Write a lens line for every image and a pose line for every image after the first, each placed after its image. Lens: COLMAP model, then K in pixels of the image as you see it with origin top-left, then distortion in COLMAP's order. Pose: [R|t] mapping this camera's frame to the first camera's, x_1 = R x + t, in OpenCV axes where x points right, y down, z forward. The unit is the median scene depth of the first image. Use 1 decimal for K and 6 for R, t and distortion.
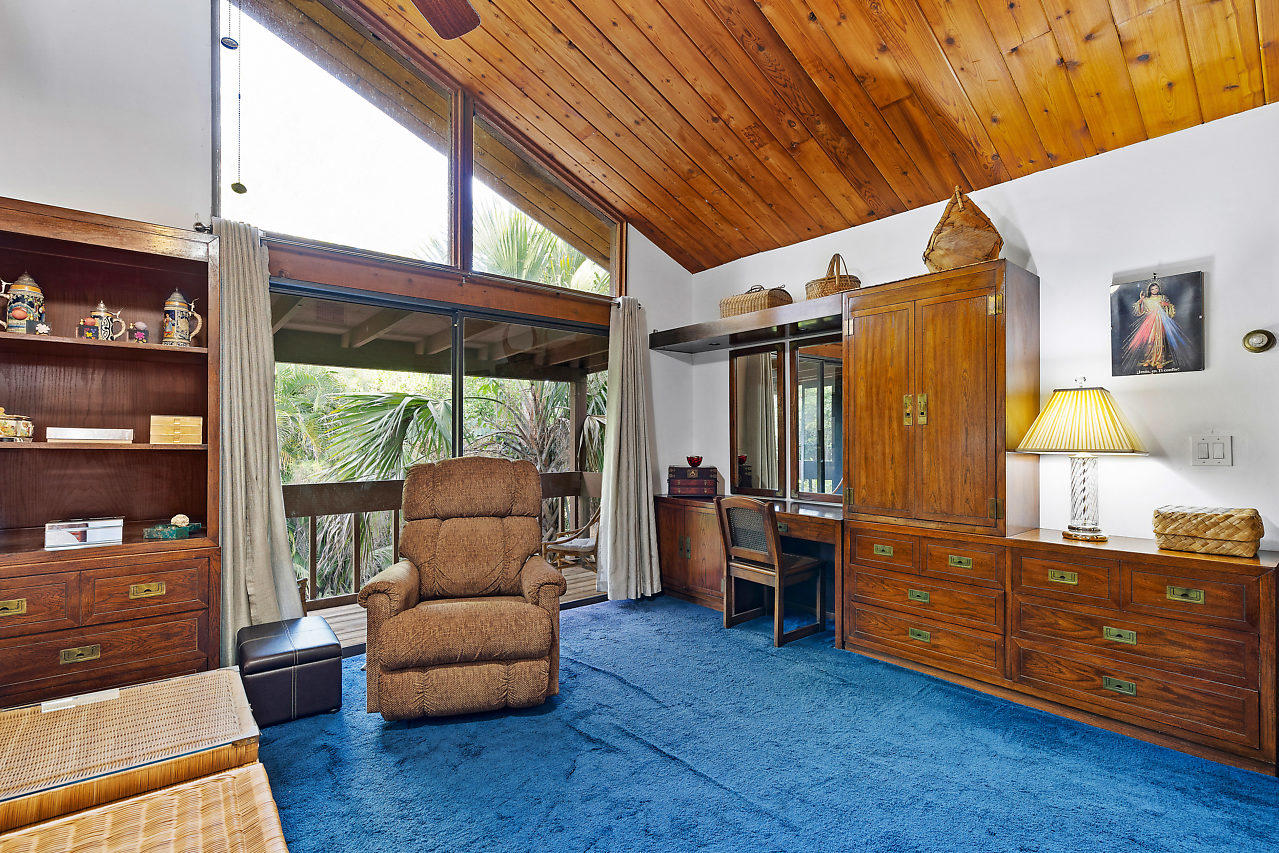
lens RADIAL K [[586.9, 0, 639.5], [0, 586.9, 426.5], [0, 0, 1]] dist [-0.000591, 0.000098]
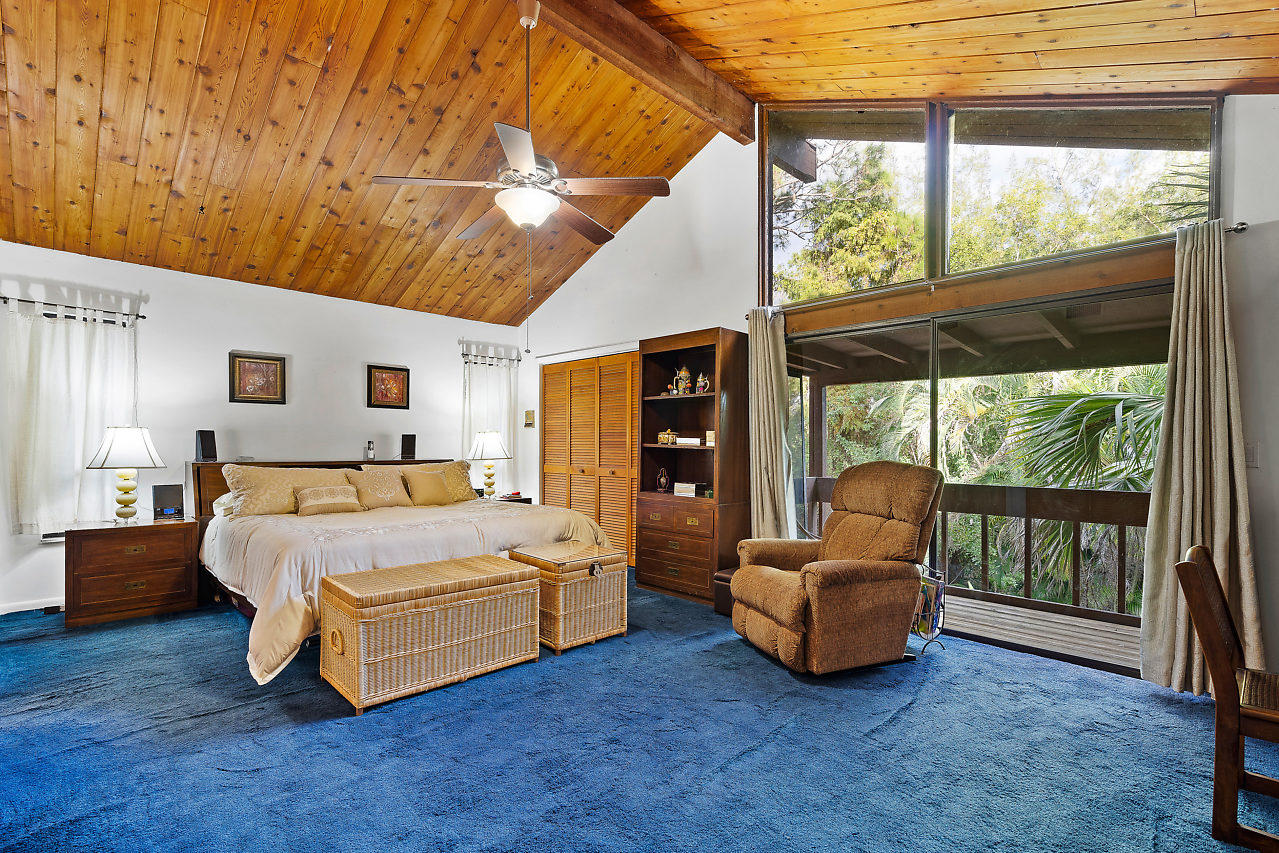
lens RADIAL K [[586.9, 0, 639.5], [0, 586.9, 426.5], [0, 0, 1]] dist [-0.000591, 0.000098]
pose [[0.094429, -0.025136, -0.995214, 0.982913], [0.020629, 0.999516, -0.023288, 0.005952], [0.995318, -0.018331, 0.094902, 0.588235]]
